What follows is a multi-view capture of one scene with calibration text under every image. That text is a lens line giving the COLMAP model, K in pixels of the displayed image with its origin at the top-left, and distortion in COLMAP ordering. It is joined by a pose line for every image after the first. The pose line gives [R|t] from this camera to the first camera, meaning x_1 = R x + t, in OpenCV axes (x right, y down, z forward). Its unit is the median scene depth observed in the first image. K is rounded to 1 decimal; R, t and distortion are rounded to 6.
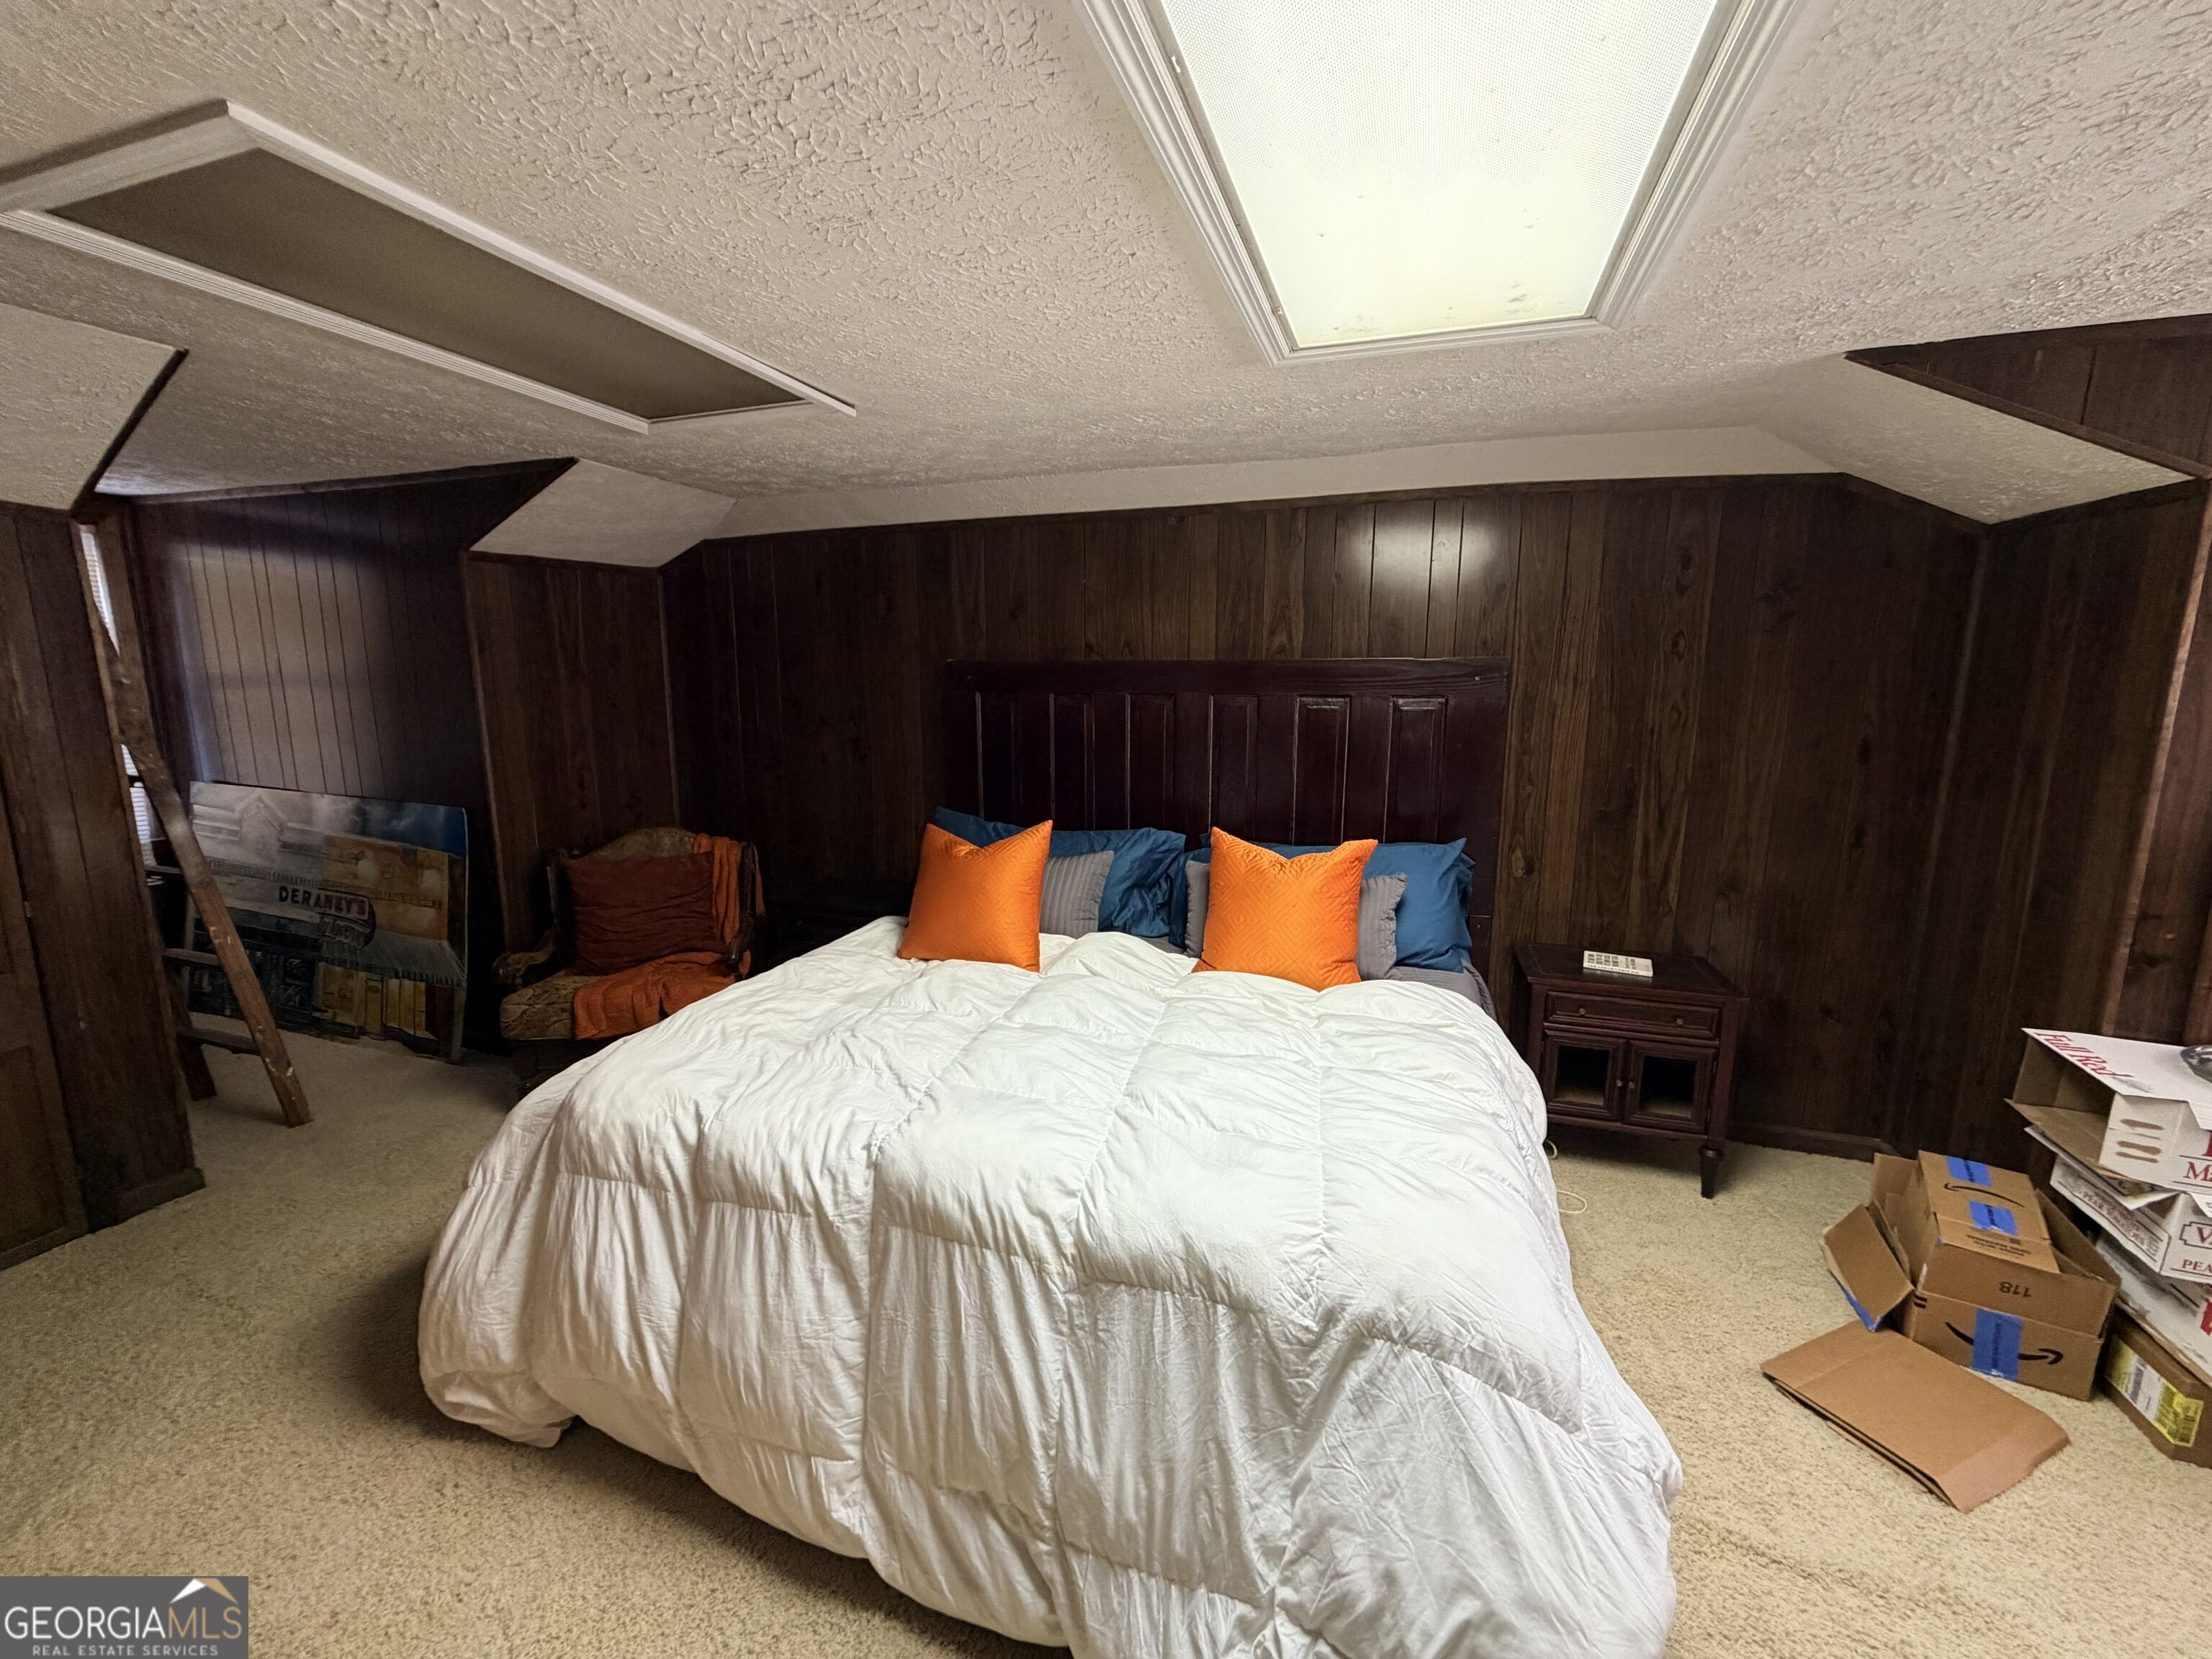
lens RADIAL K [[881.5, 0, 1100.7], [0, 881.5, 829.8], [0, 0, 1]] dist [-0.000762, 0.000509]
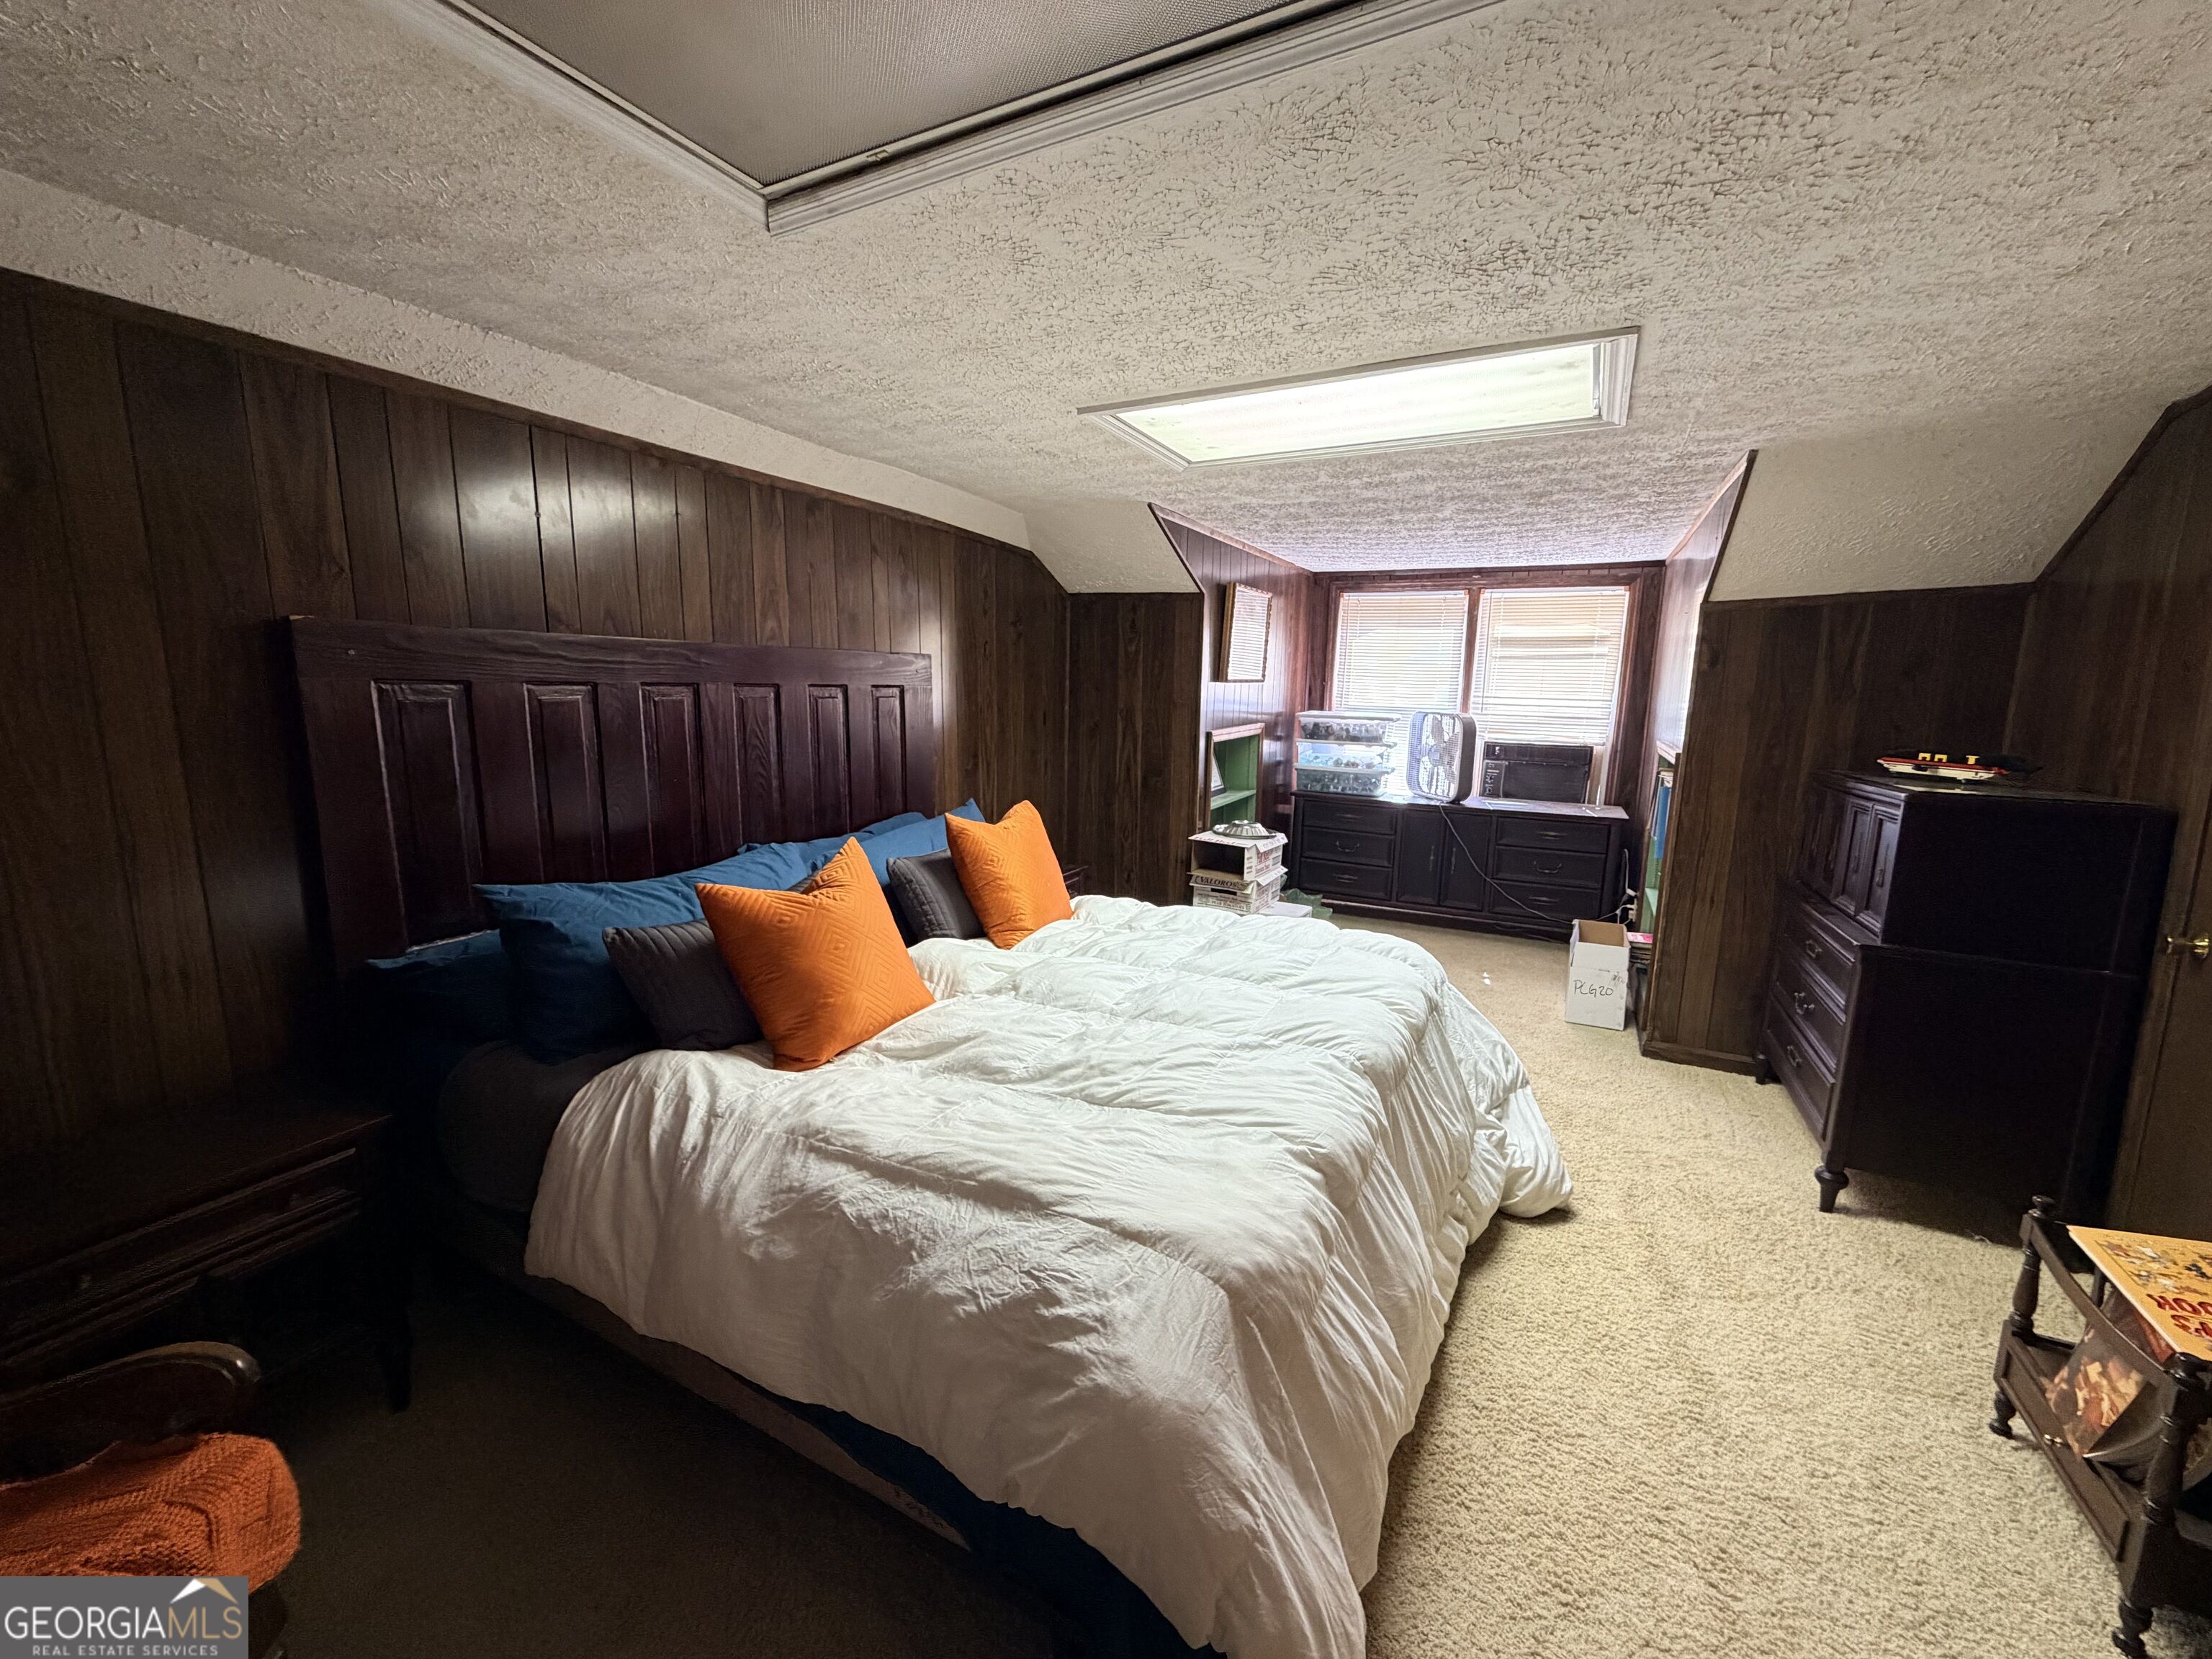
lens RADIAL K [[881.5, 0, 1100.7], [0, 881.5, 829.8], [0, 0, 1]] dist [-0.000762, 0.000509]
pose [[0.147082, -0.161550, 0.975842, -0.821261], [0.147227, 0.979158, 0.139908, -0.098066], [-0.978106, 0.123092, 0.167801, 0.628985]]
